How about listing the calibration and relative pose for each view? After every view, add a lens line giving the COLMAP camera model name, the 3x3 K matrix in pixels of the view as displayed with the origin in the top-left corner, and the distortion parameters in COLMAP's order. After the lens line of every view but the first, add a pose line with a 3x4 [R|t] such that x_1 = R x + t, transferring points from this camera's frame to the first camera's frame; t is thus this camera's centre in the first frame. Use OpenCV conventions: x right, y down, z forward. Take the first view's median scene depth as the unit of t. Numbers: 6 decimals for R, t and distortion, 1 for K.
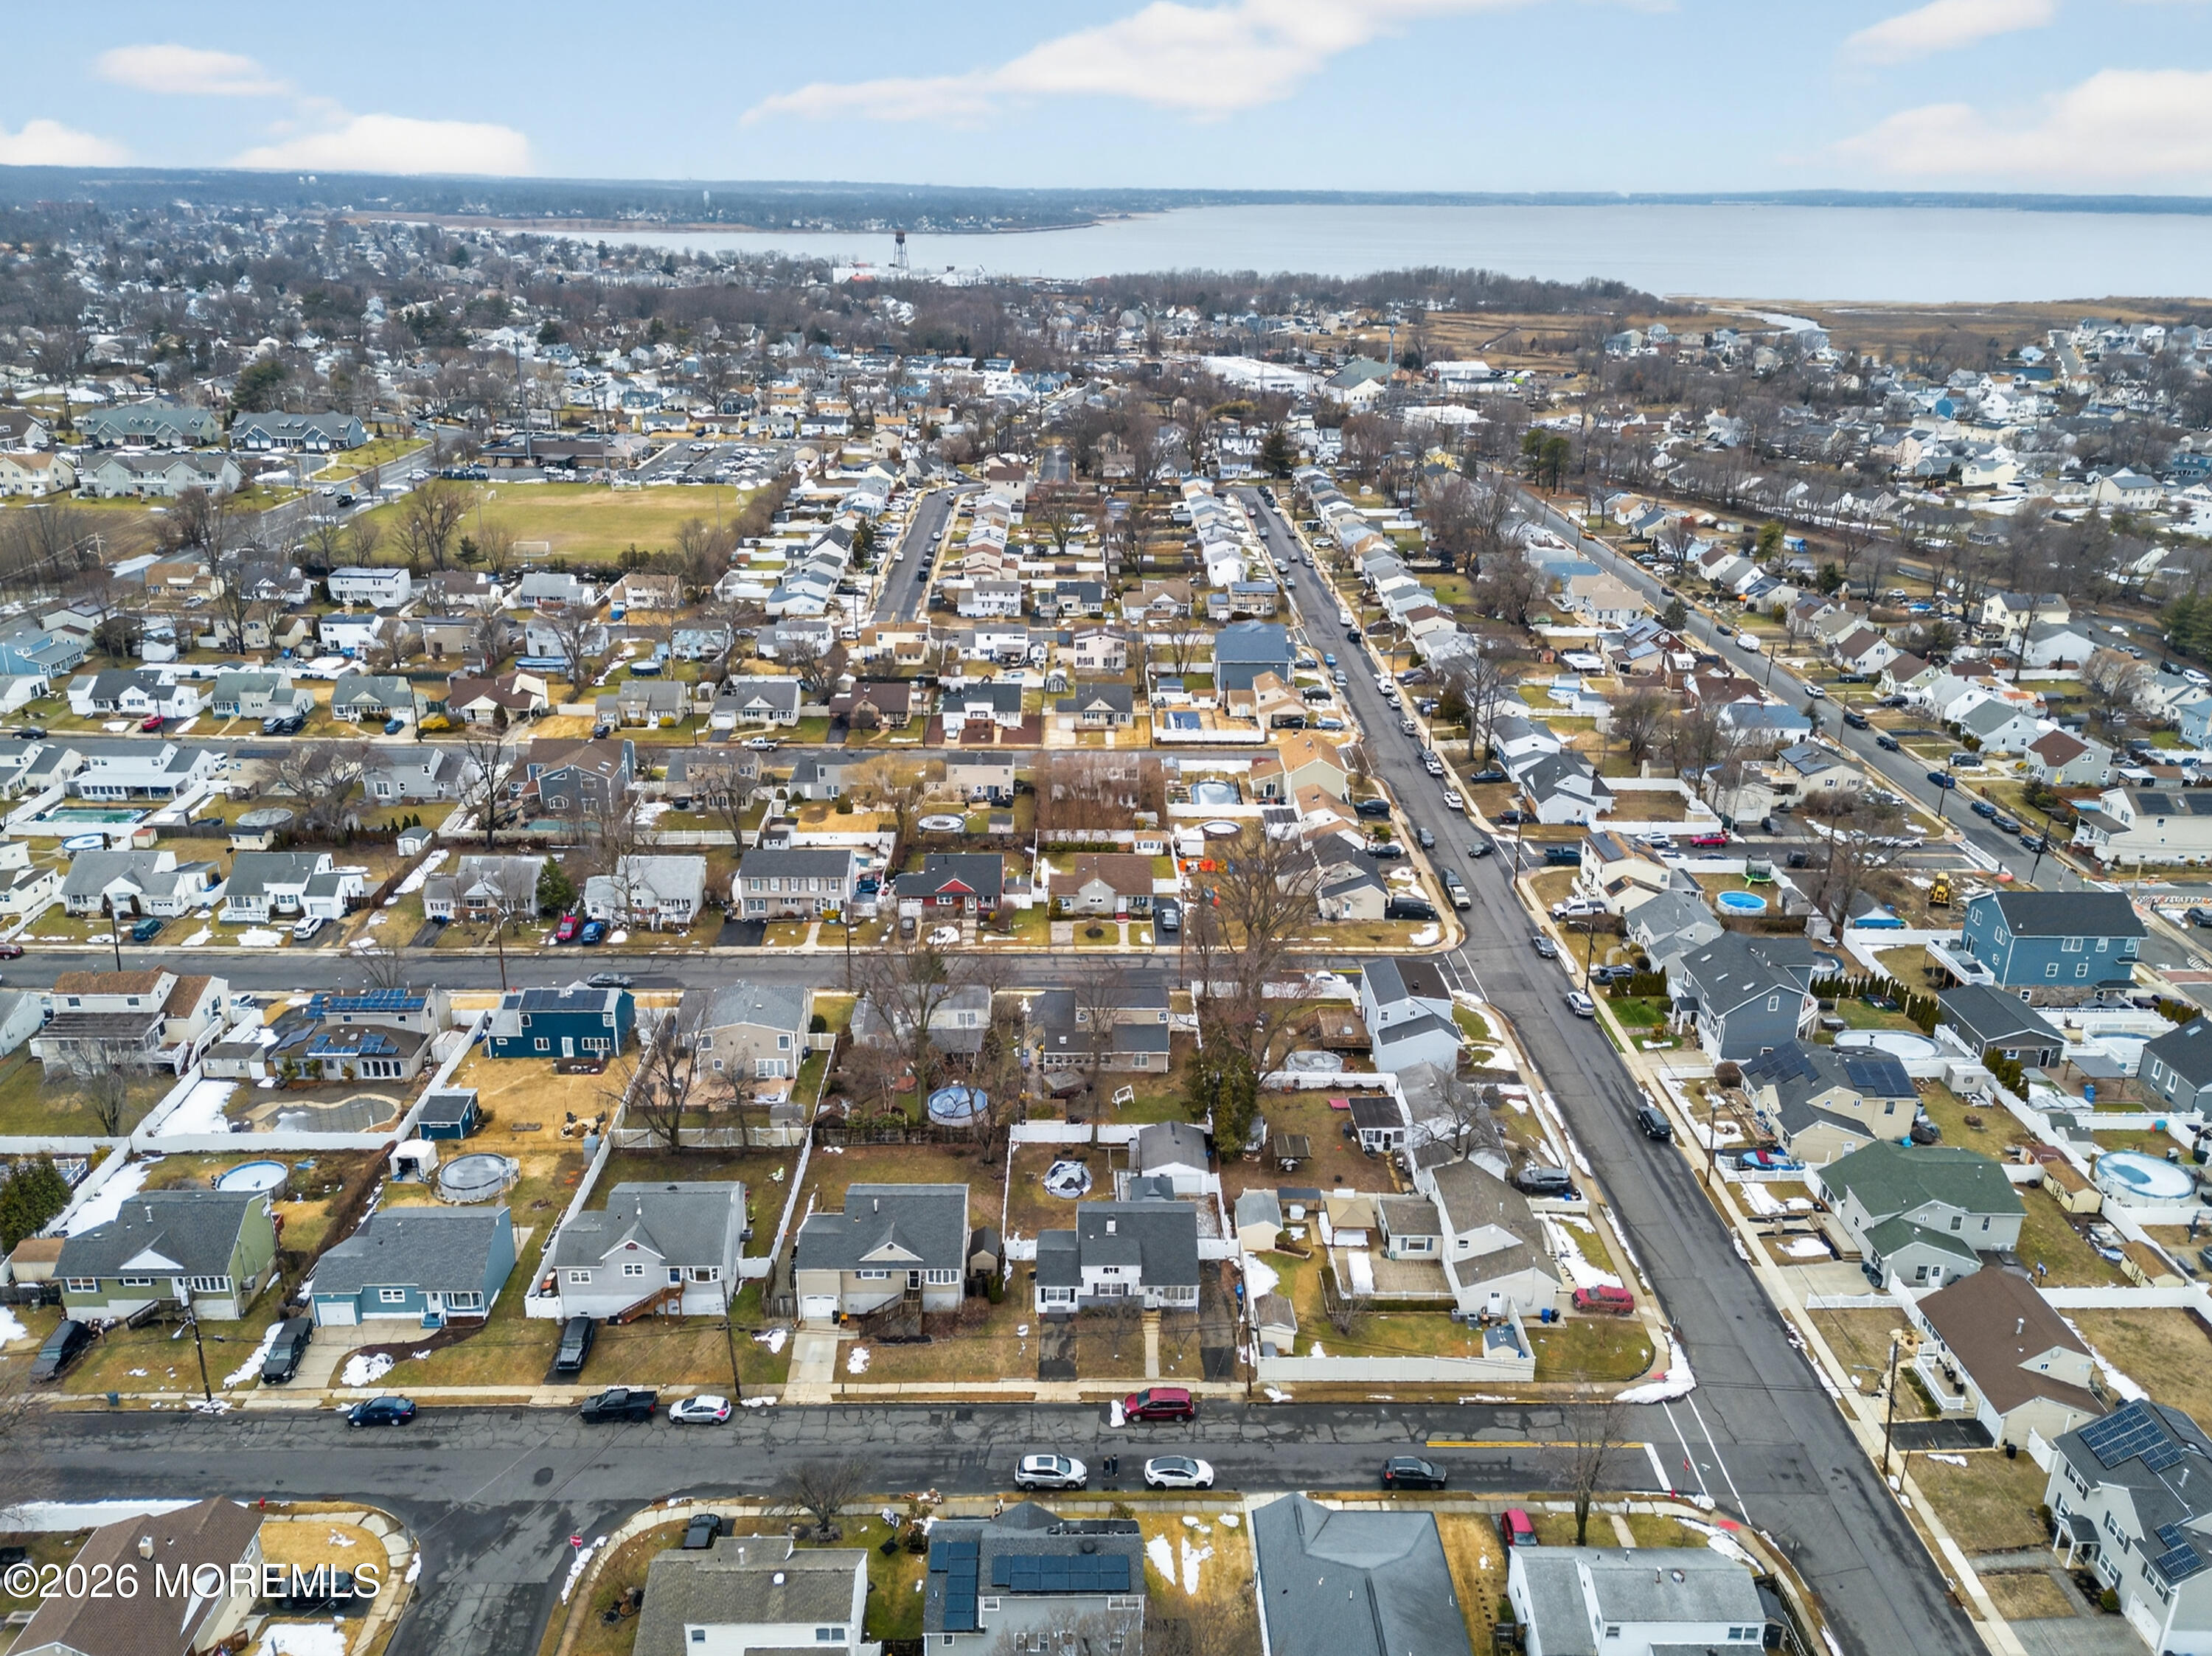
lens RADIAL K [[1688.5, 0, 1106.0], [0, 1688.5, 828.0], [0, 0, 1]] dist [0.064096, -0.000792]
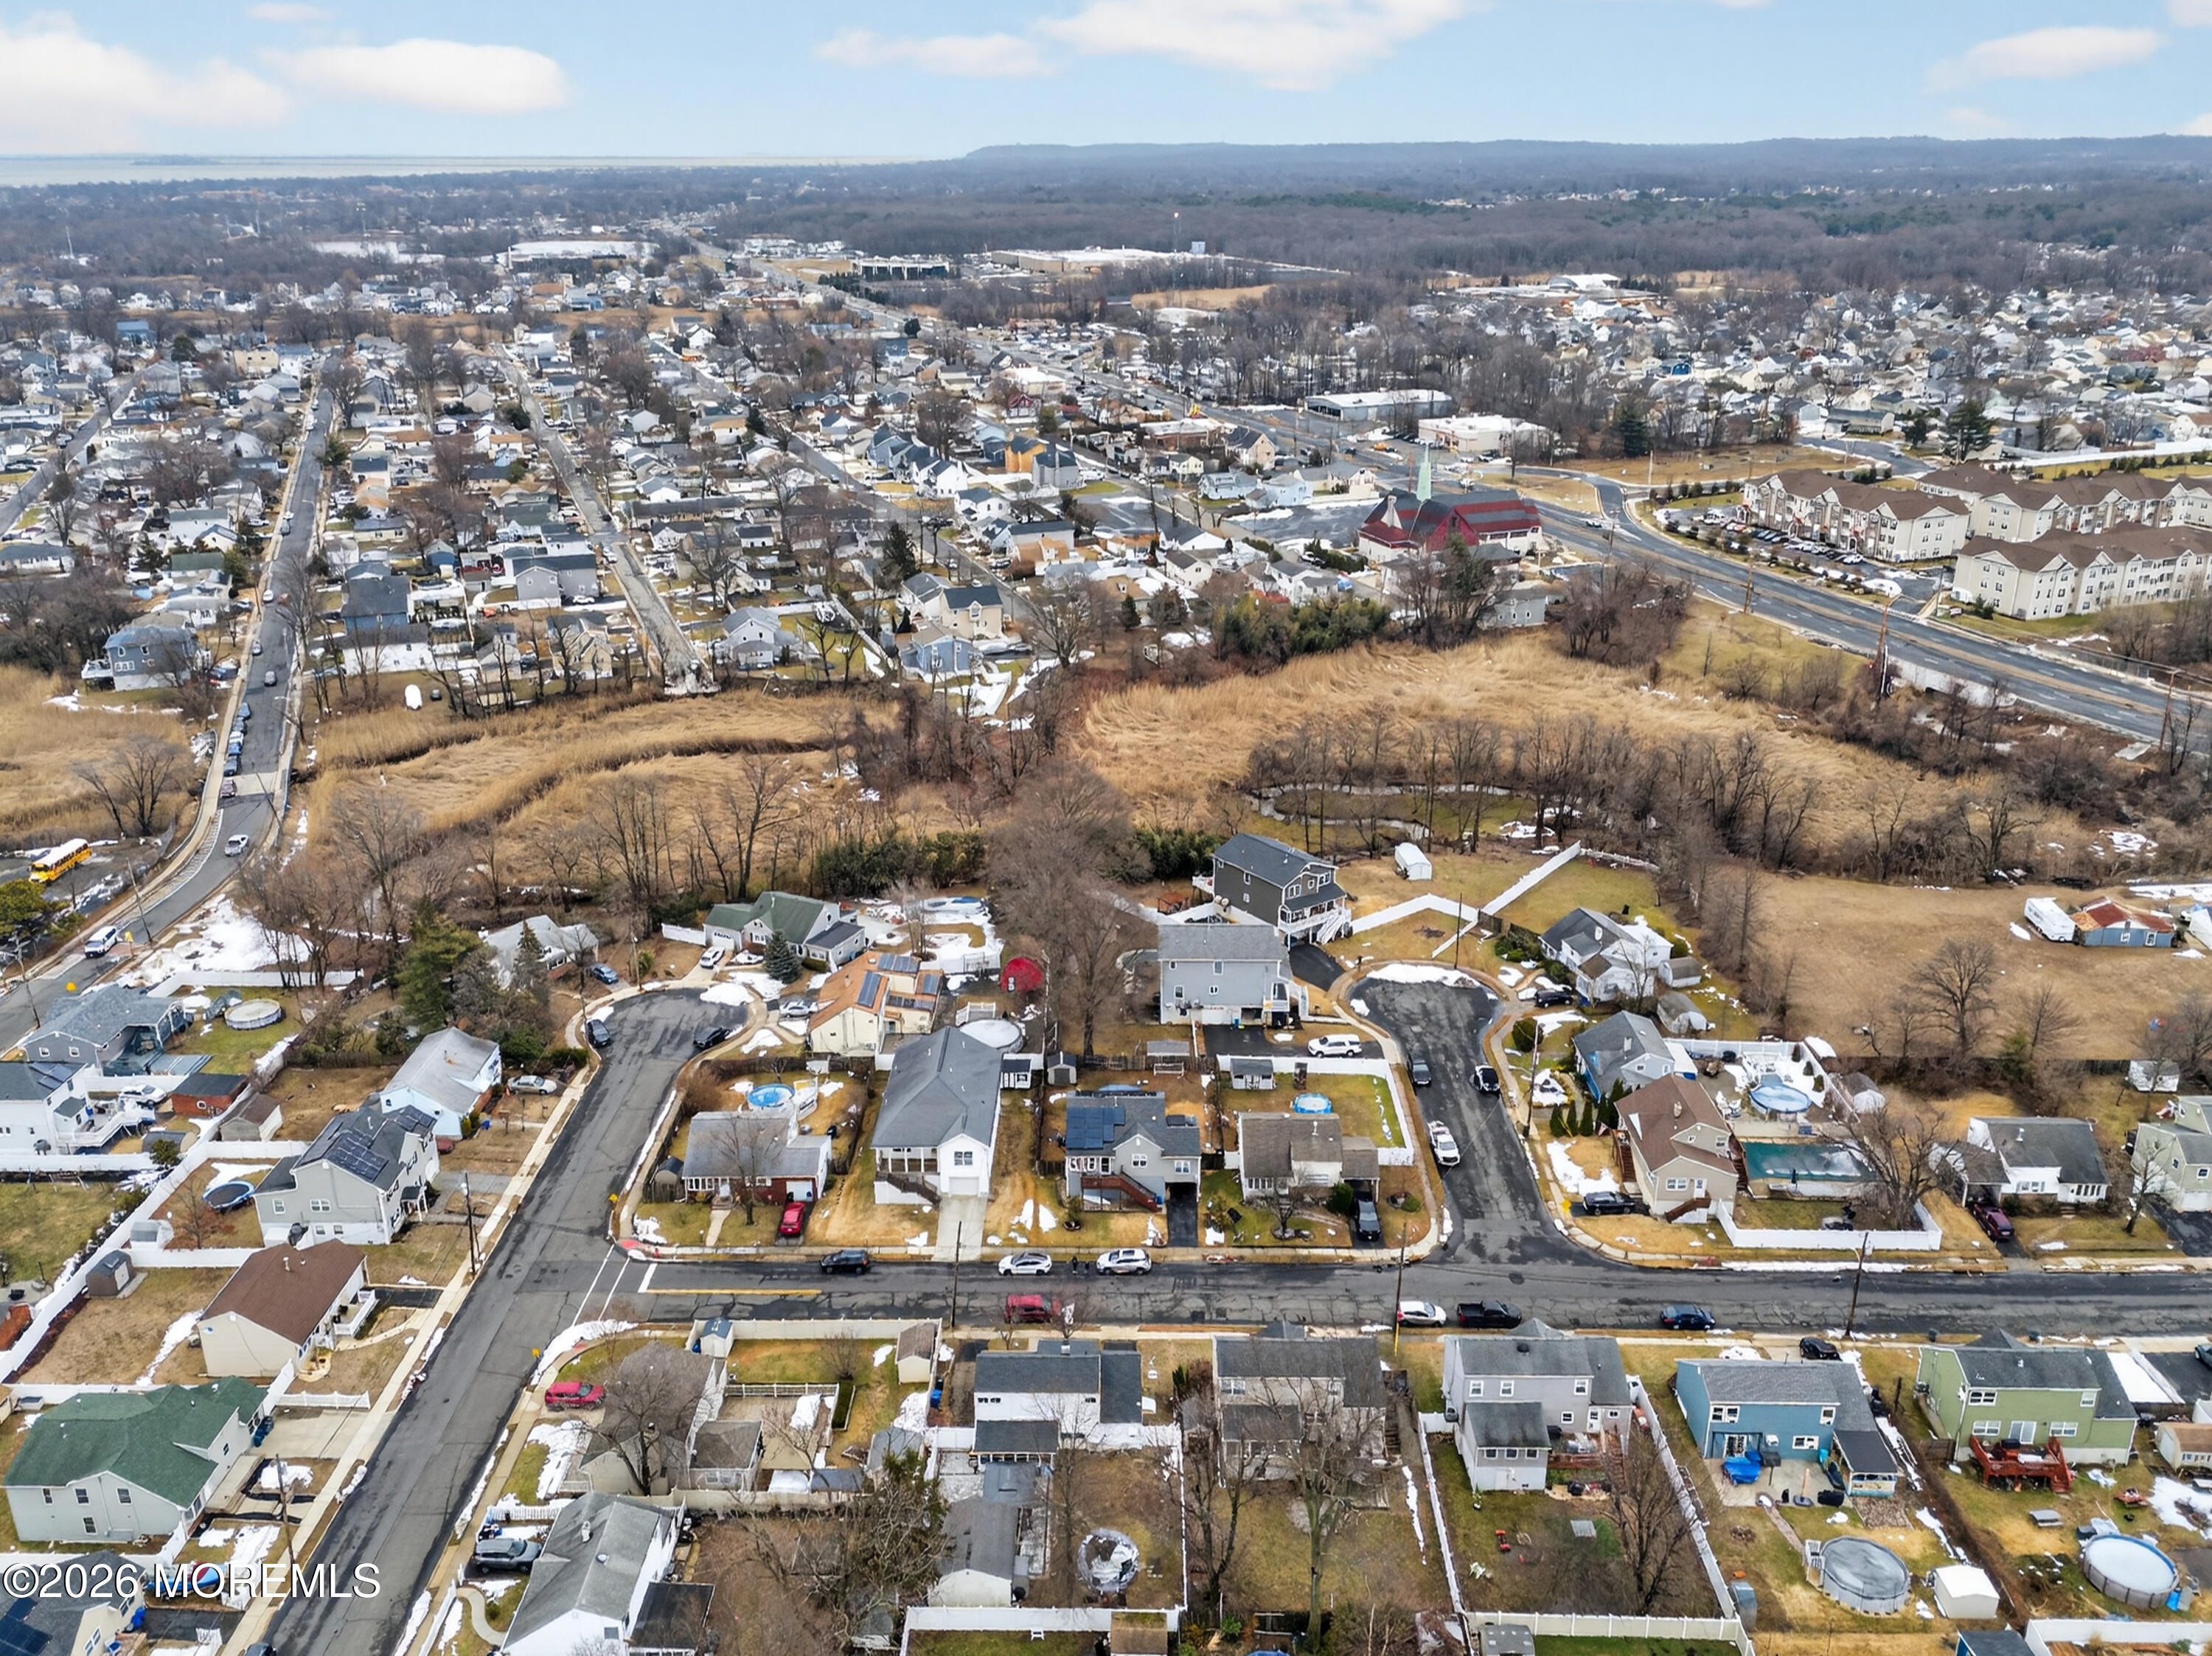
lens RADIAL K [[1794.1, 0, 1106.0], [0, 1794.1, 828.0], [0, 0, 1]] dist [0.038082, -0.004341]
pose [[-0.999496, -0.014789, 0.028095, -0.039426], [0.007669, 0.746242, 0.665631, -0.588261], [-0.030810, 0.665511, -0.745752, 1.358817]]
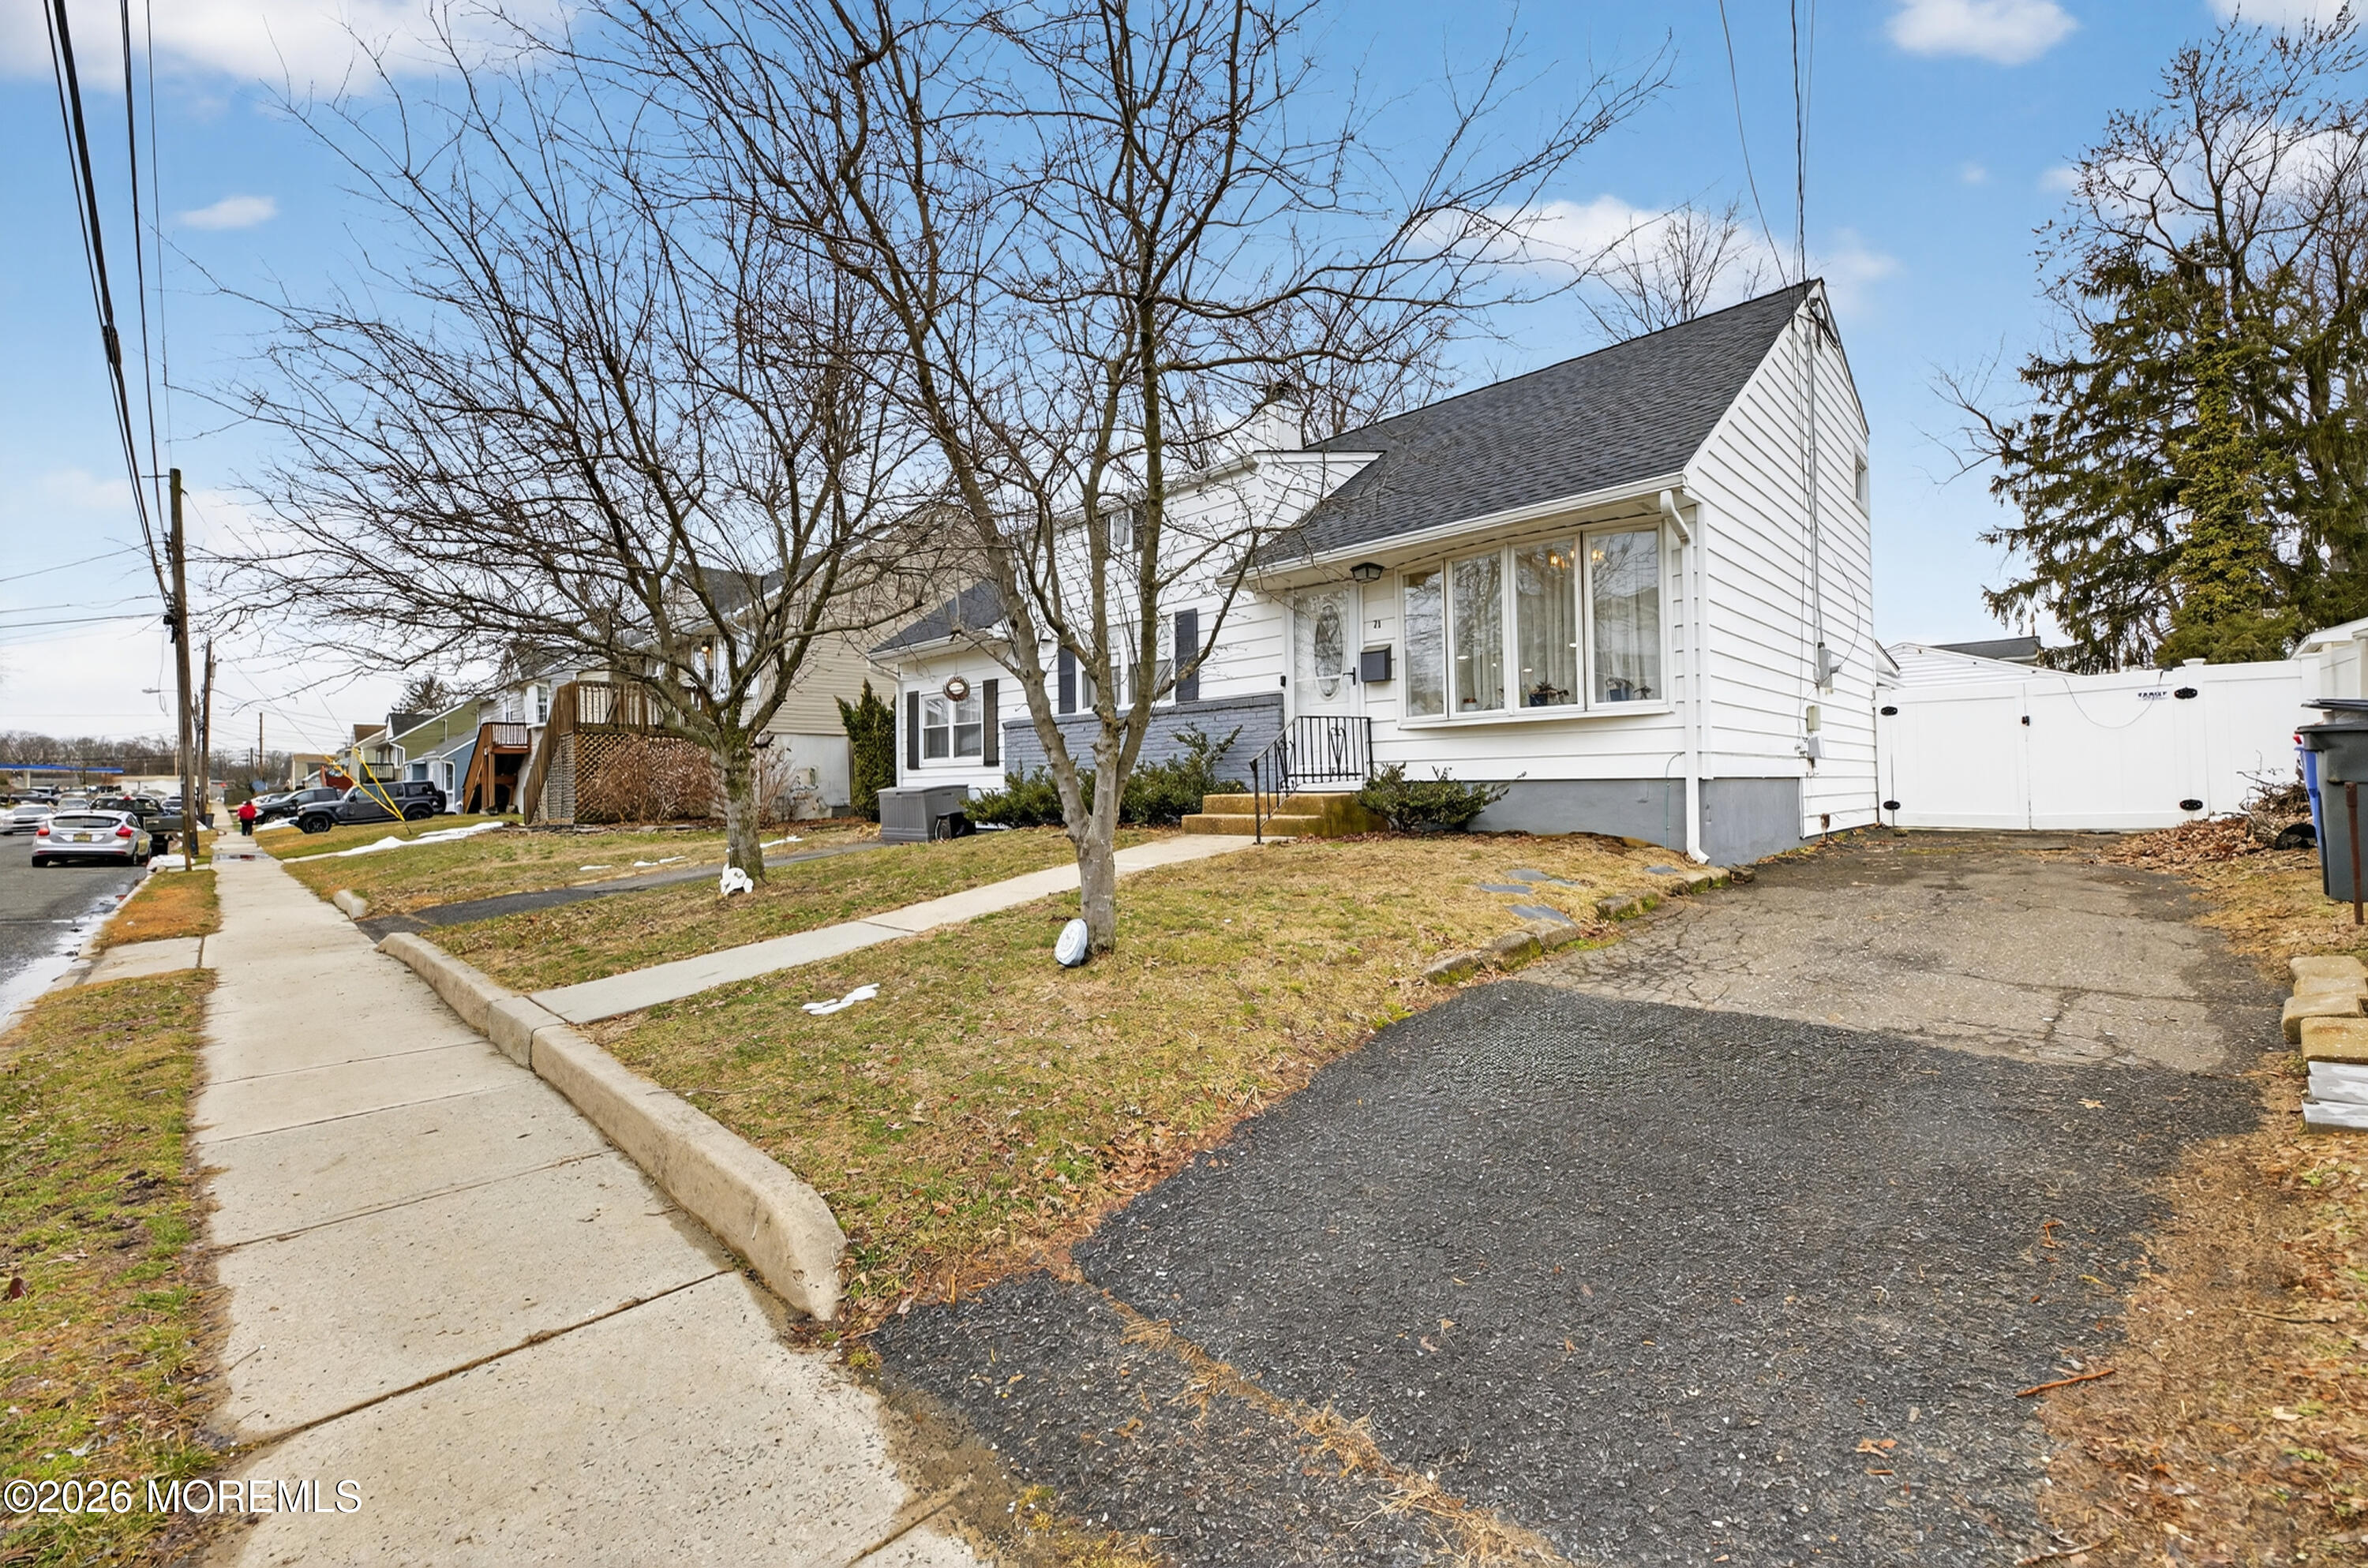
lens RADIAL K [[975.9, 0, 1191.3], [0, 975.9, 770.3], [0, 0, 1]] dist [-0.000142, 0.000047]
pose [[0.703102, -0.035238, -0.710215, 0.063582], [-0.231271, 0.933140, -0.275252, 0.261550], [0.672430, 0.357782, 0.647943, 0.809651]]
